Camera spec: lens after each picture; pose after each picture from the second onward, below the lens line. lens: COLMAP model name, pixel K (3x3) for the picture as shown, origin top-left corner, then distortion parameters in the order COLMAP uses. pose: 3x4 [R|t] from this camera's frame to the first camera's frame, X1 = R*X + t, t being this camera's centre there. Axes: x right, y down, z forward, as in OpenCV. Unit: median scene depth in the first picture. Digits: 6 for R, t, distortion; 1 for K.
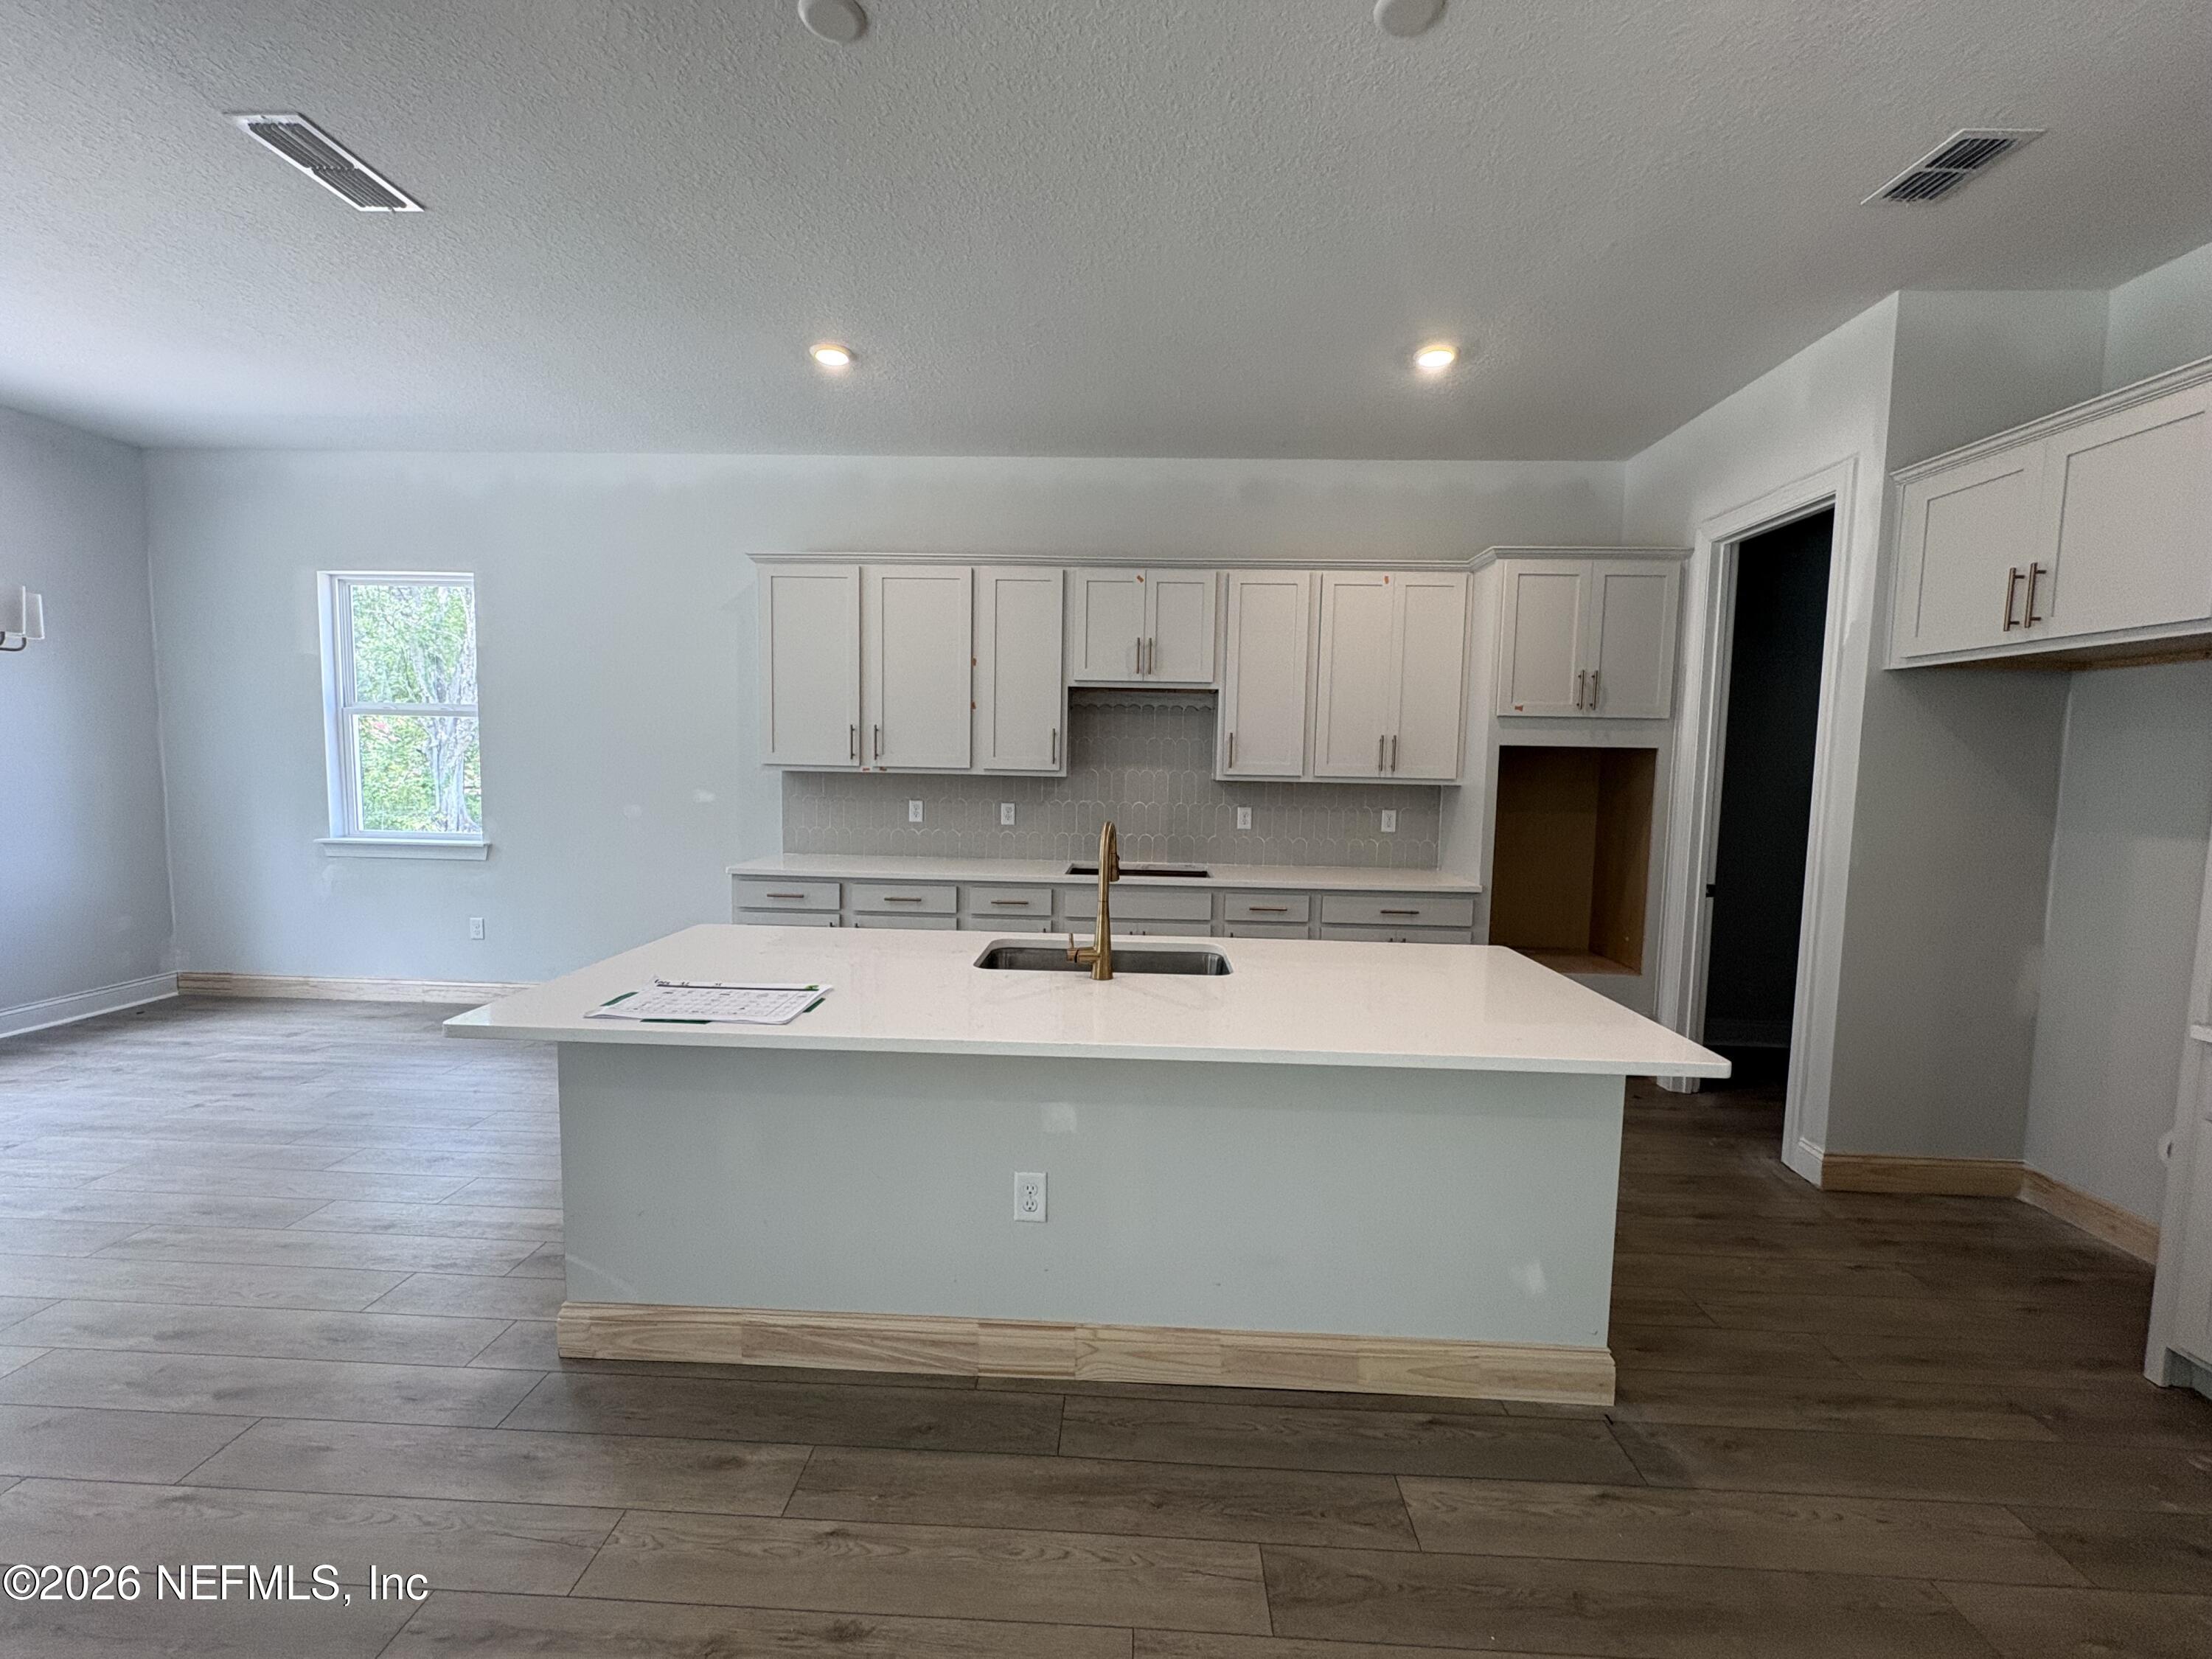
lens RADIAL K [[883.0, 0, 1106.8], [0, 883.0, 829.6], [0, 0, 1]] dist [0.000088, 0.000816]
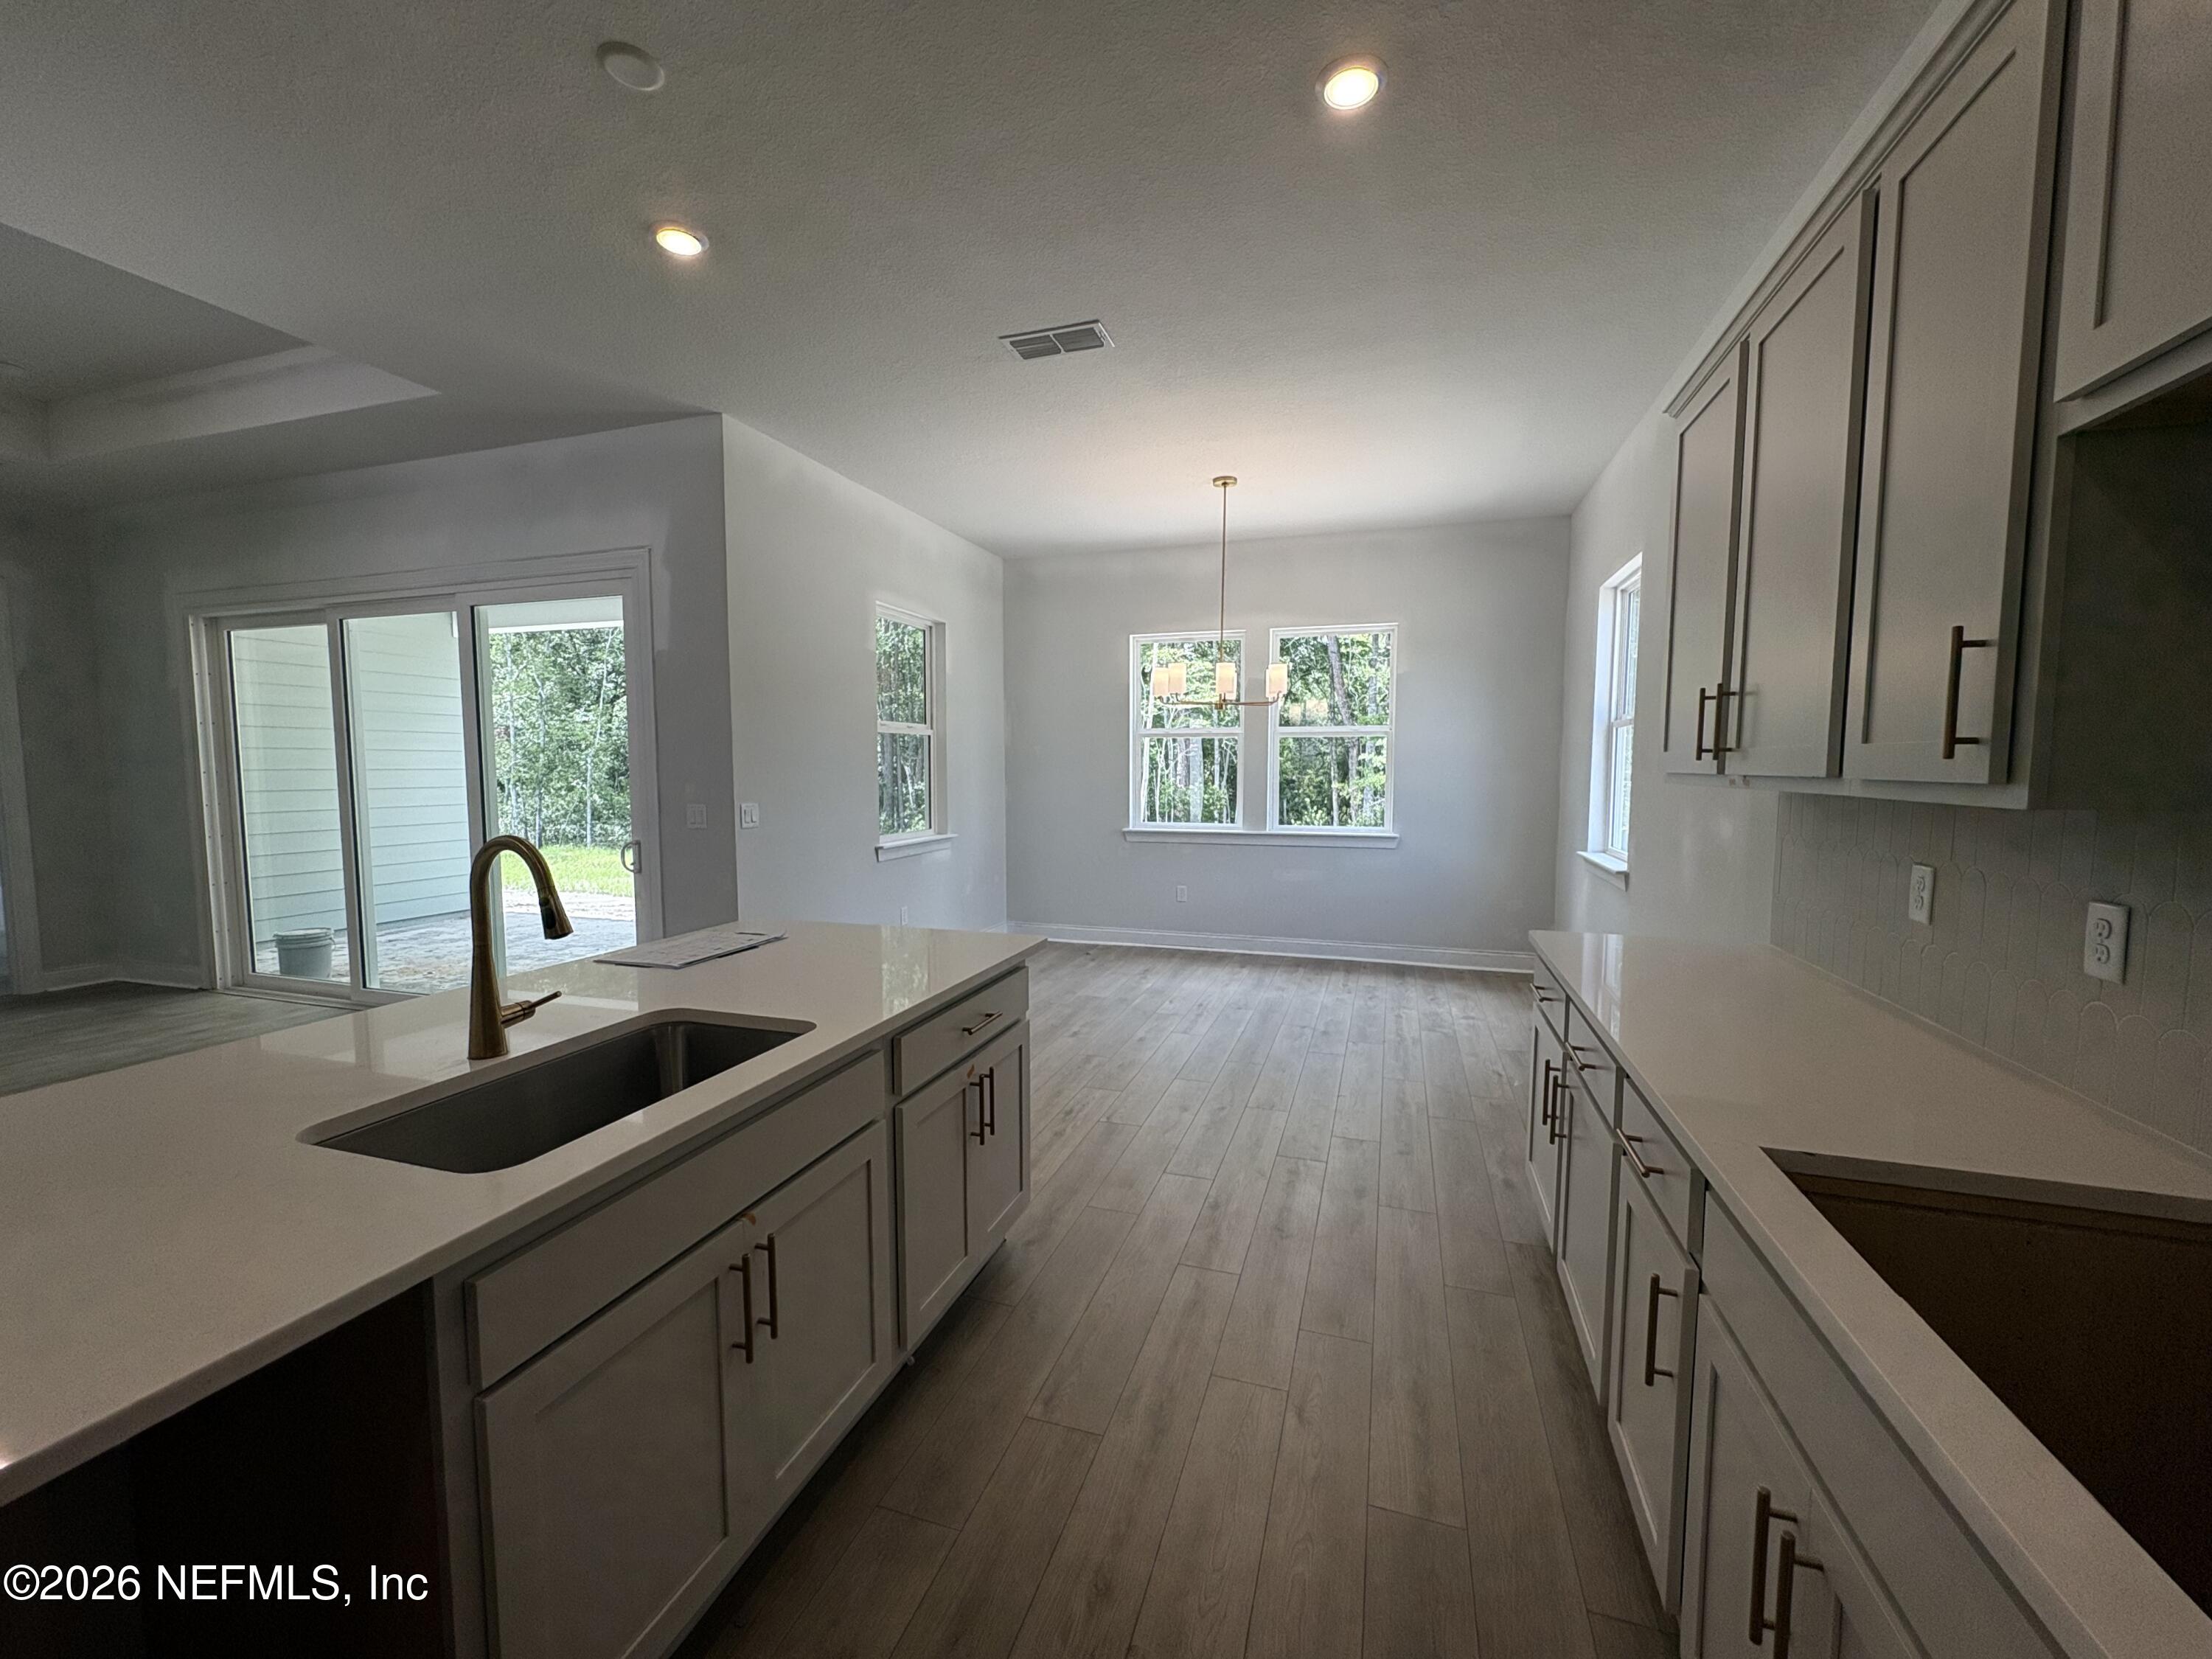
lens RADIAL K [[883.0, 0, 1106.8], [0, 883.0, 829.6], [0, 0, 1]] dist [0.000088, 0.000816]
pose [[-0.271211, 0.051989, -0.961115, 0.337585], [-0.083771, 0.993476, 0.077378, -0.067688], [0.958868, 0.101499, -0.265086, 1.055865]]
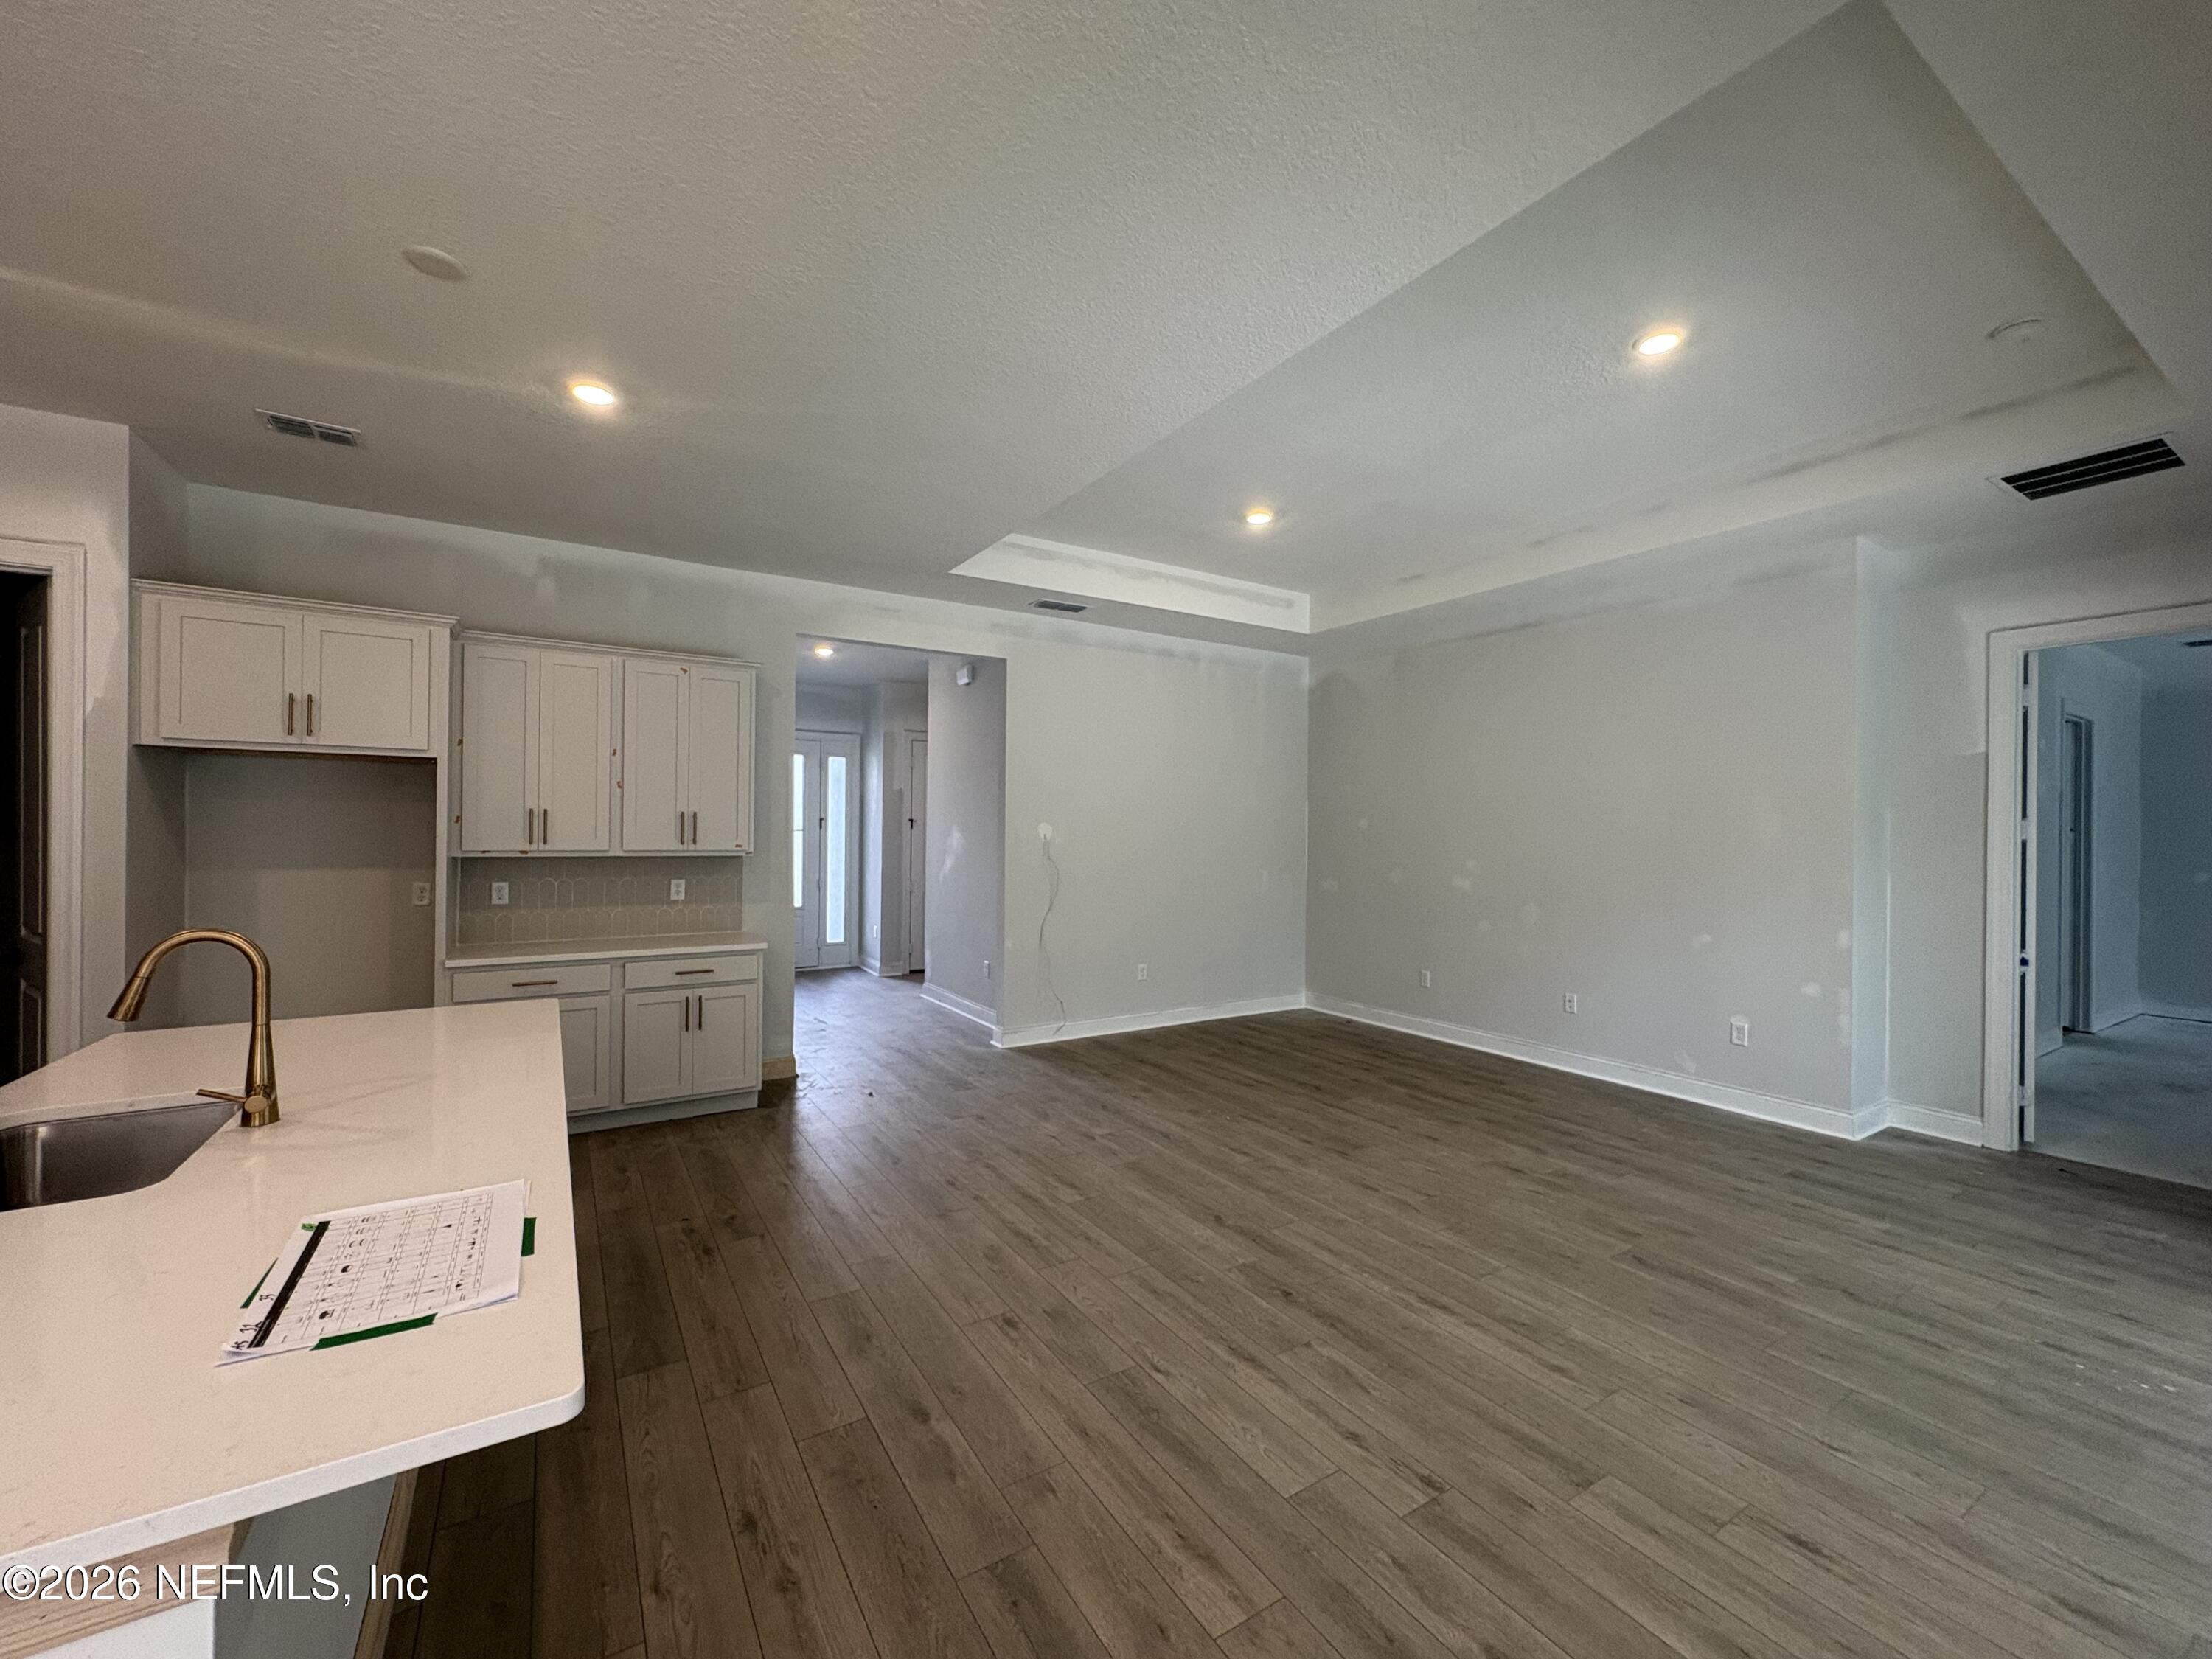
lens RADIAL K [[883.0, 0, 1106.8], [0, 883.0, 829.6], [0, 0, 1]] dist [0.000088, 0.000816]
pose [[-0.565015, -0.024087, 0.824729, -0.694089], [0.045403, 0.997152, 0.060228, -0.068023], [-0.823831, 0.071475, -0.562312, 0.517571]]
